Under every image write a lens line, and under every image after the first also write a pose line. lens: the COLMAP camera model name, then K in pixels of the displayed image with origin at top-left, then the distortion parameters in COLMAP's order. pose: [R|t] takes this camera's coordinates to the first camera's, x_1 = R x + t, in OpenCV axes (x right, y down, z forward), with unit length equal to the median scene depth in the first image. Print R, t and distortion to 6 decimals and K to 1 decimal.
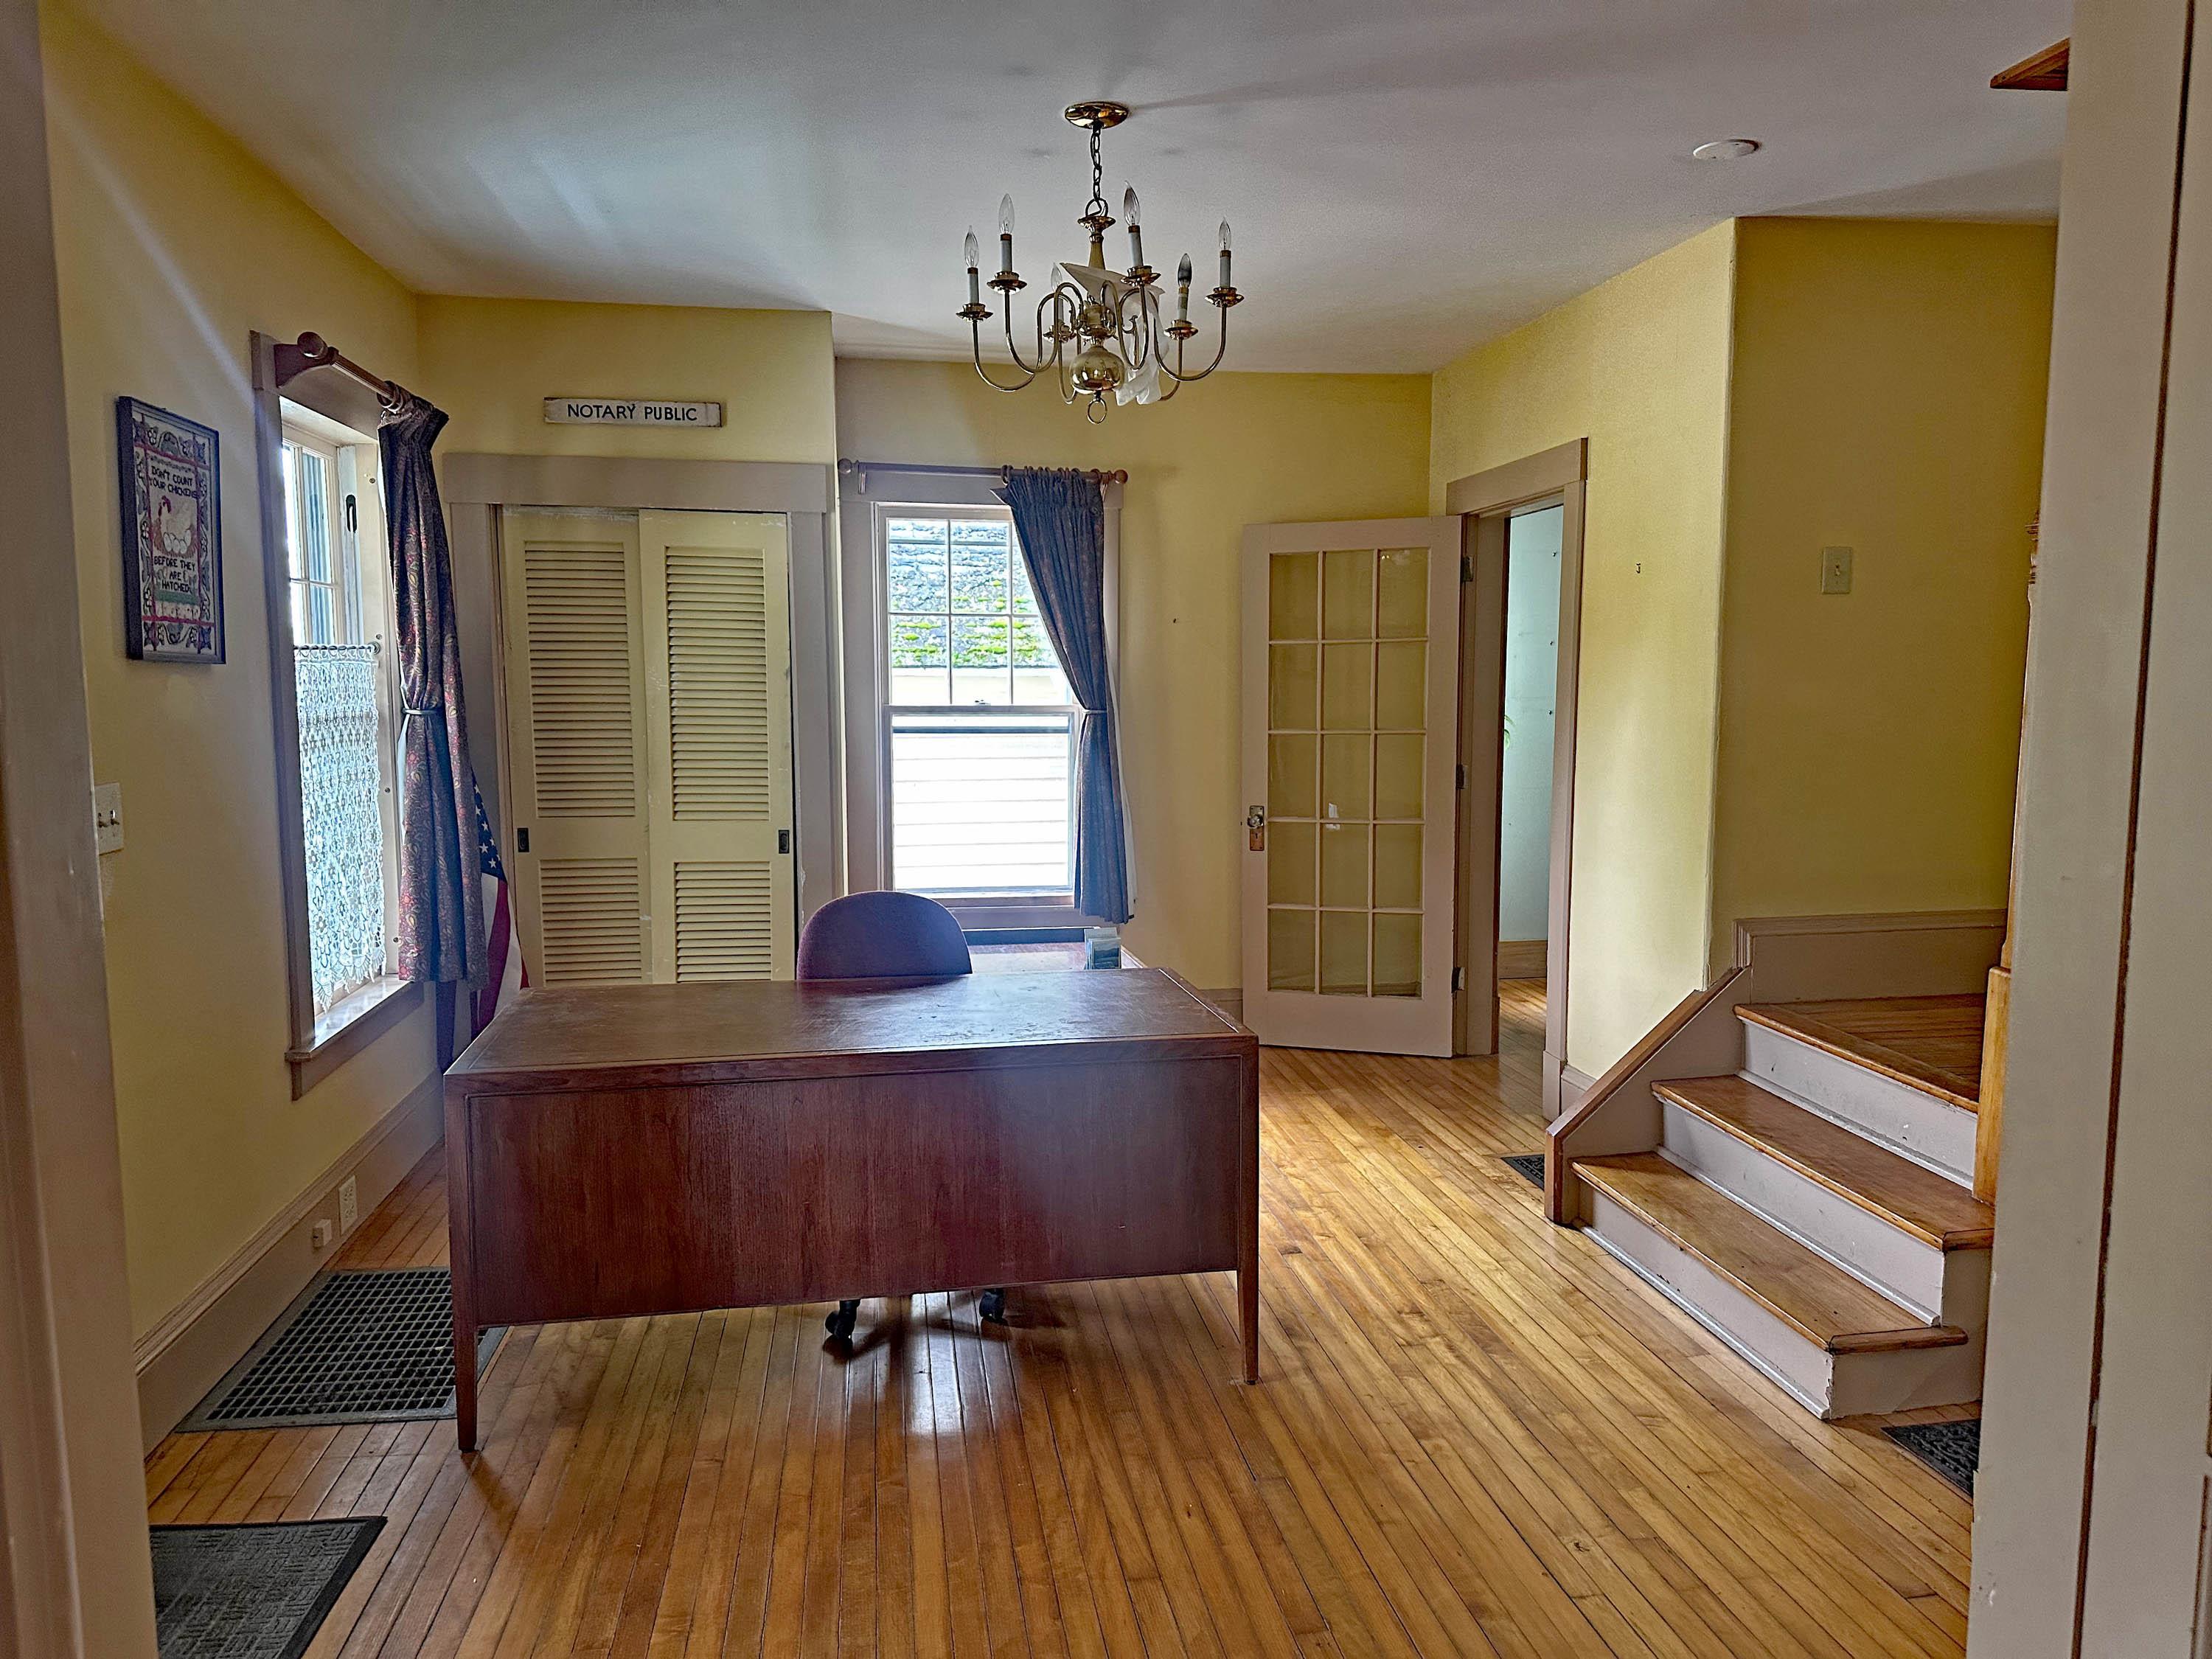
lens RADIAL K [[1526.1, 0, 1106.0], [0, 1526.1, 829.5], [0, 0, 1]] dist [0.161568, -0.321947]
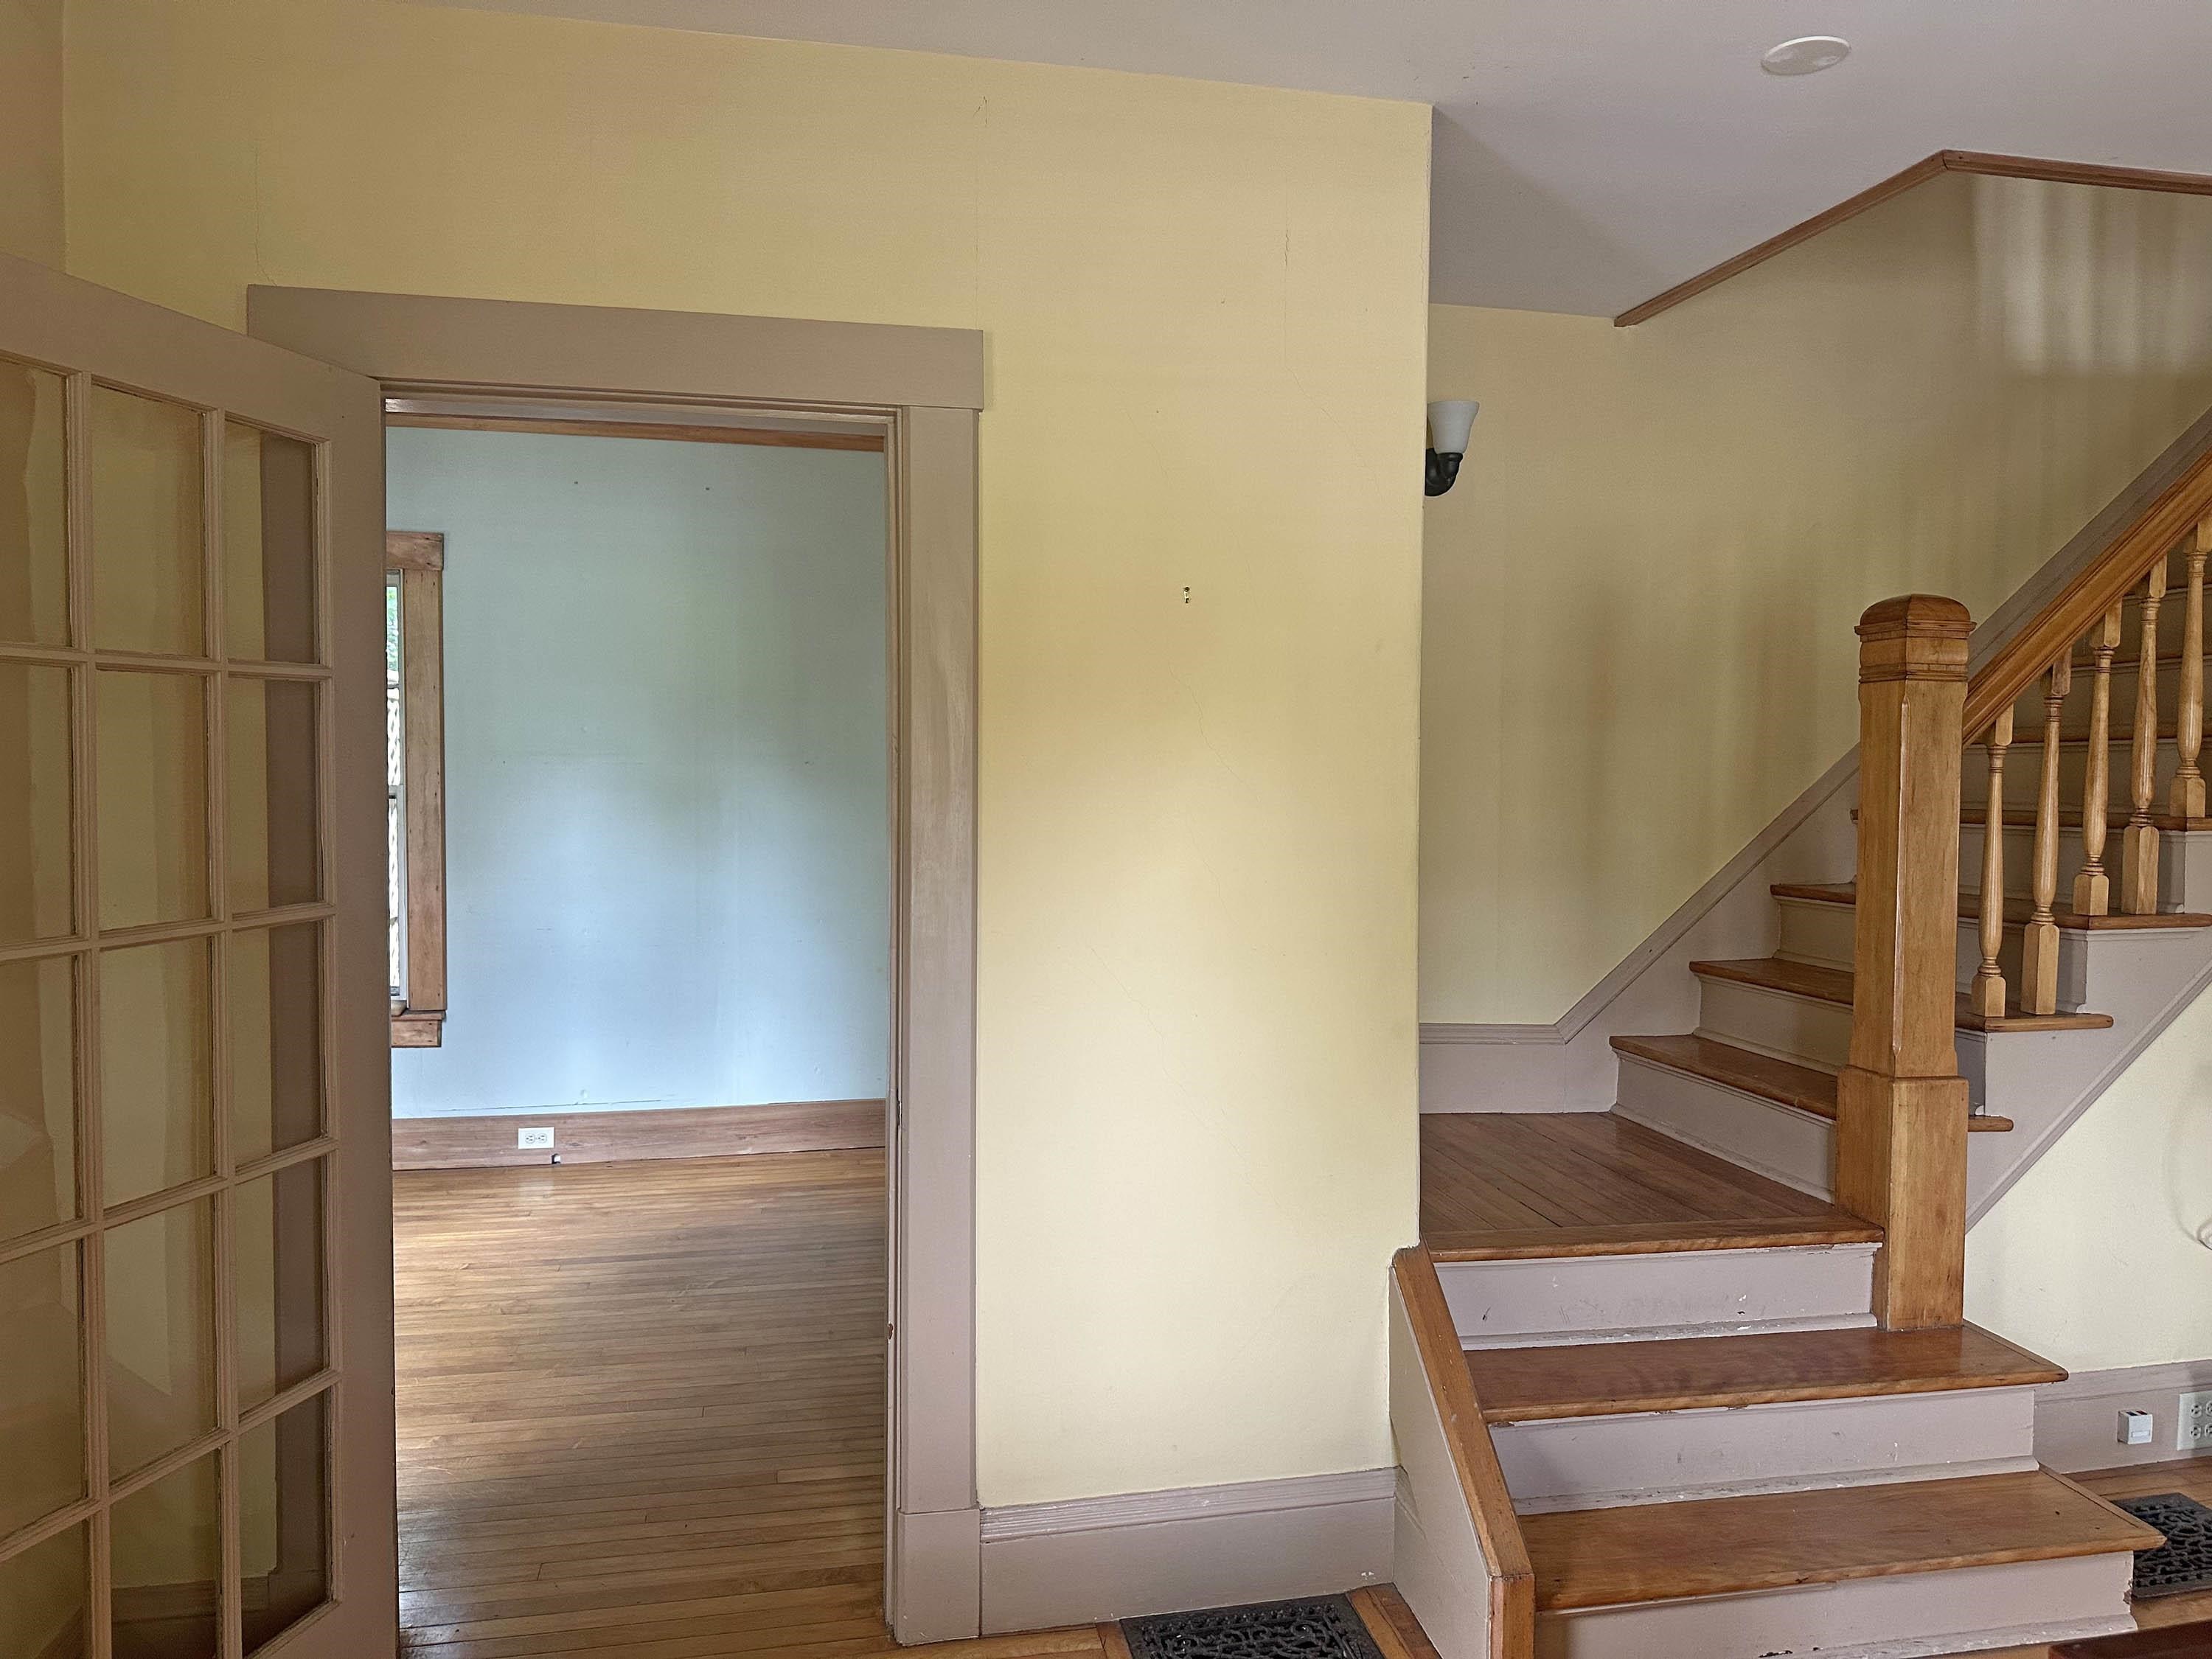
lens RADIAL K [[1561.5, 0, 1130.1], [0, 1561.5, 807.1], [0, 0, 1]] dist [0.021762, -0.022465]
pose [[-0.039451, -0.023785, 0.998938, -0.230960], [0.095164, 0.995083, 0.027452, -0.094534], [-0.994680, 0.096146, -0.036994, 0.945302]]
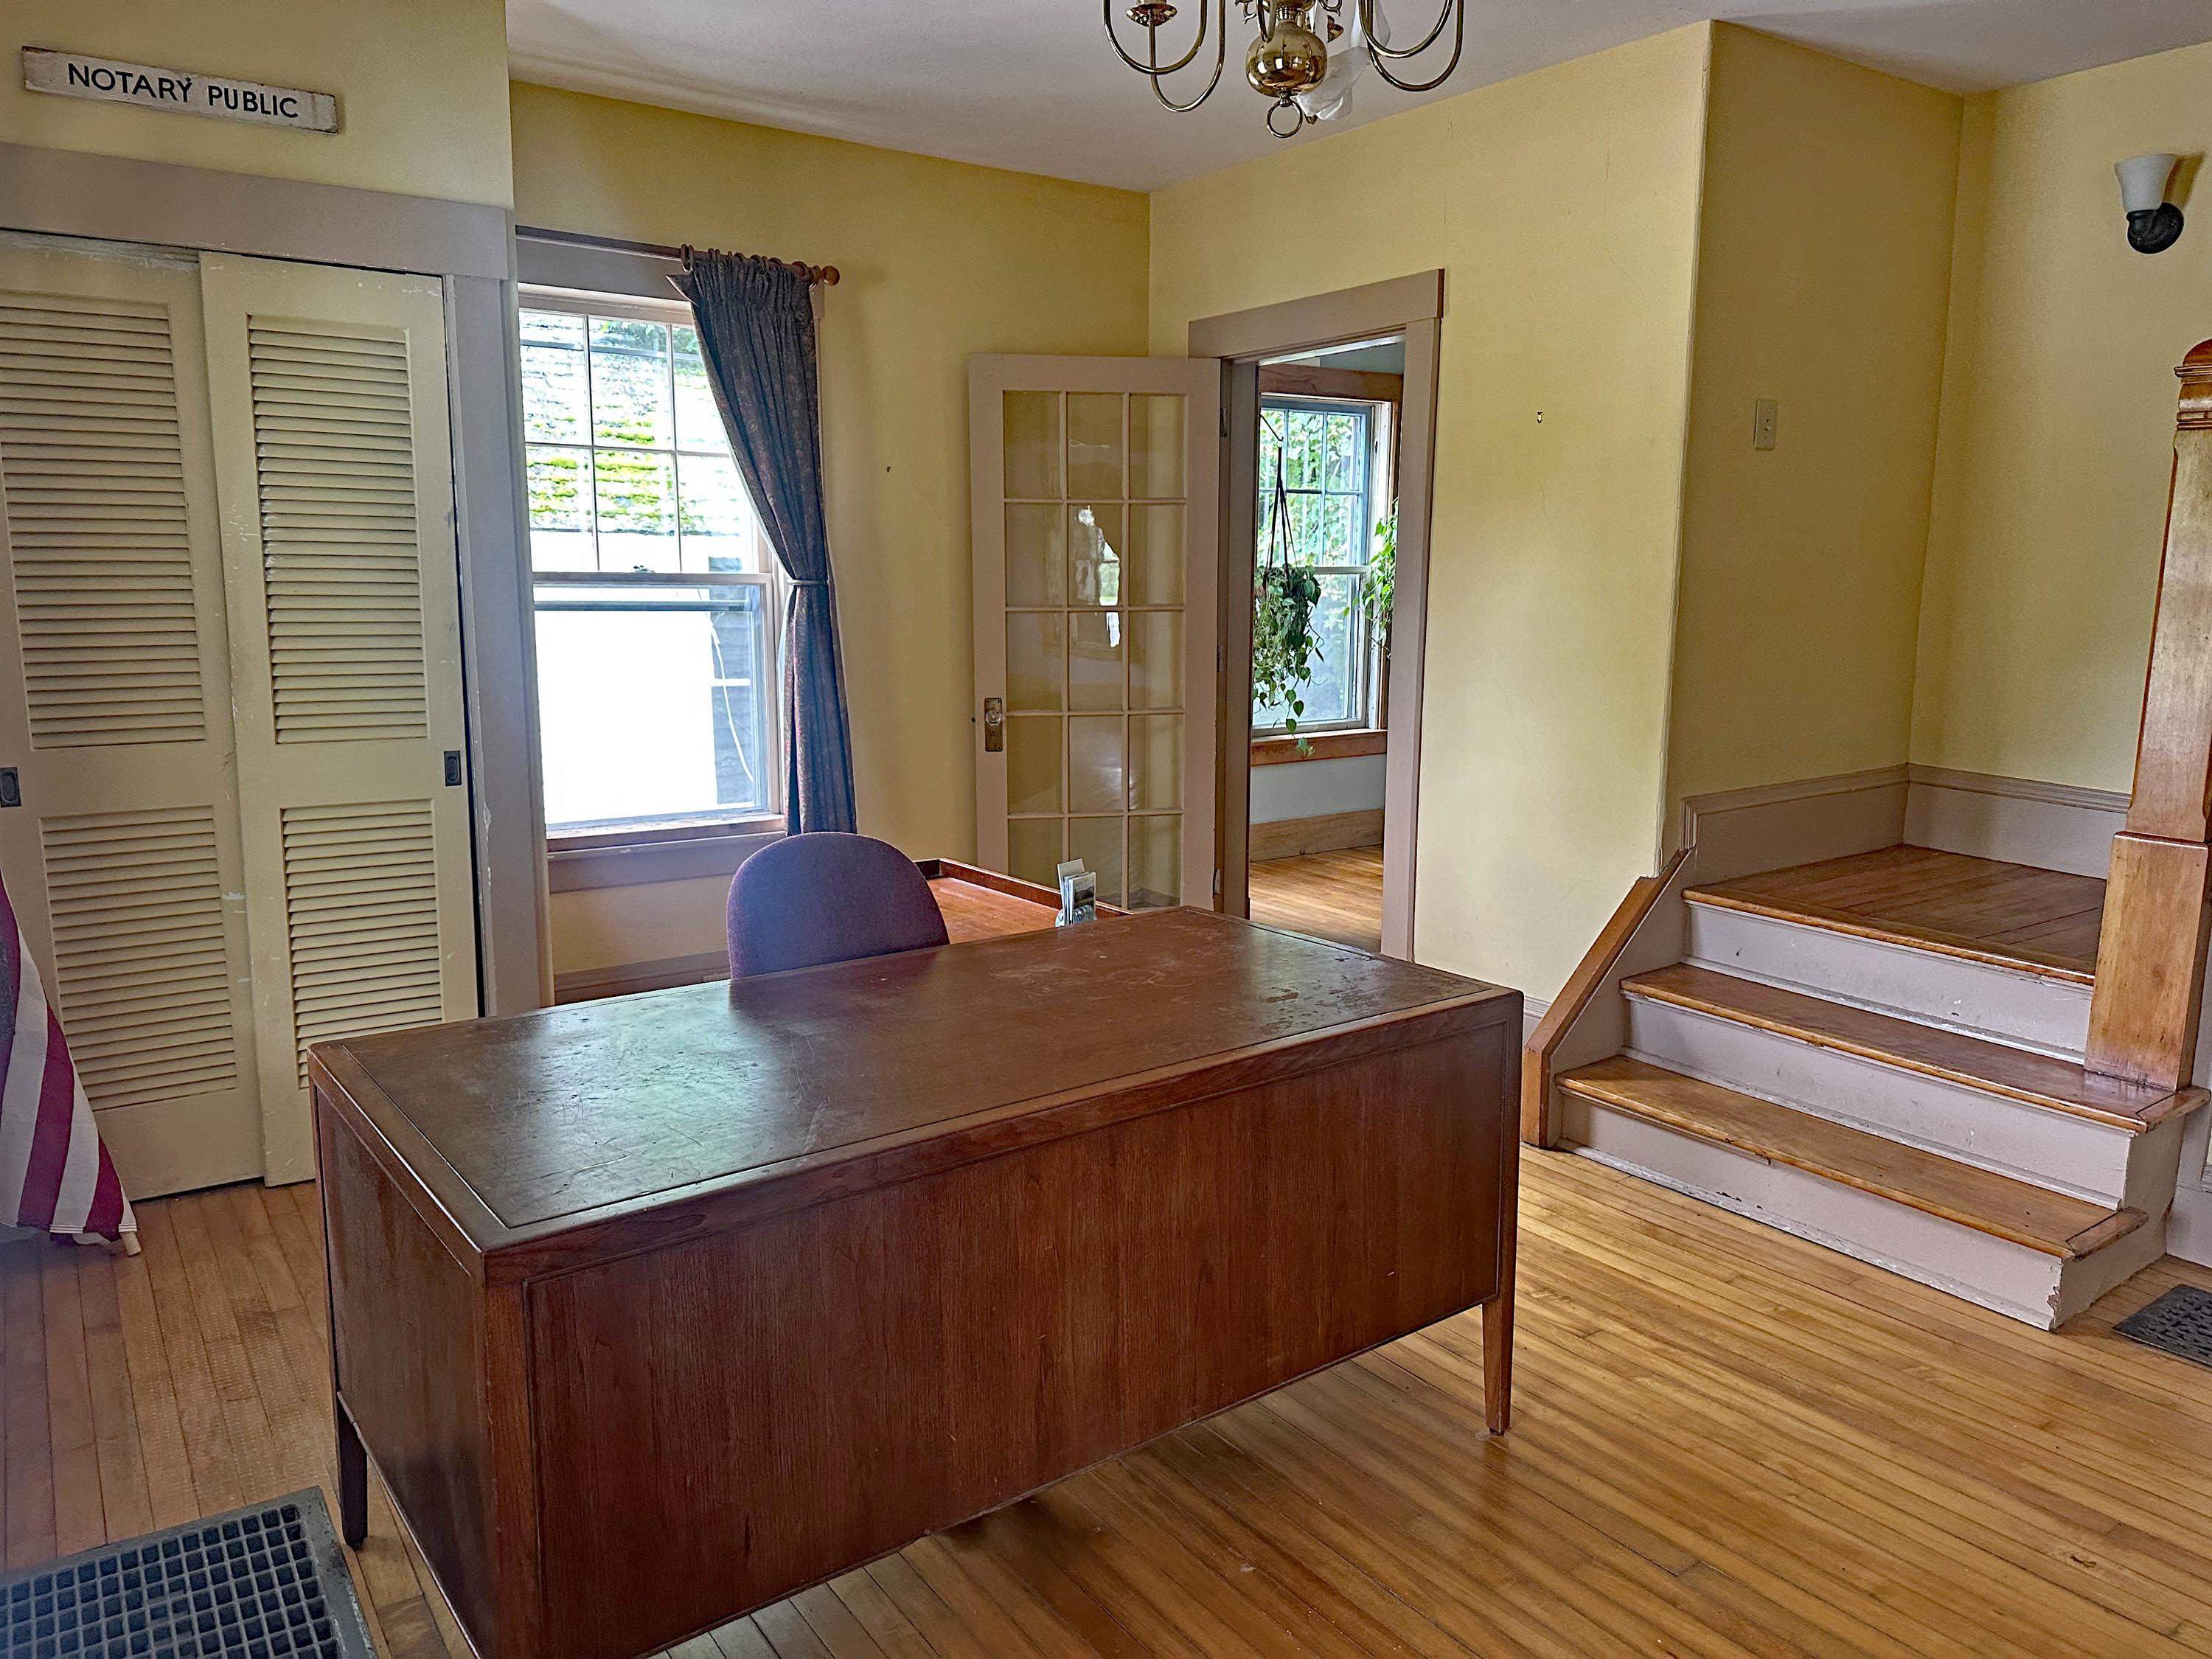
lens RADIAL K [[1561.5, 0, 1130.1], [0, 1561.5, 807.1], [0, 0, 1]] dist [0.021762, -0.022465]
pose [[0.895309, -0.062206, 0.441080, -0.258480], [0.038315, 0.997286, 0.062876, -0.007377], [-0.443794, -0.039394, 0.895263, 0.254175]]
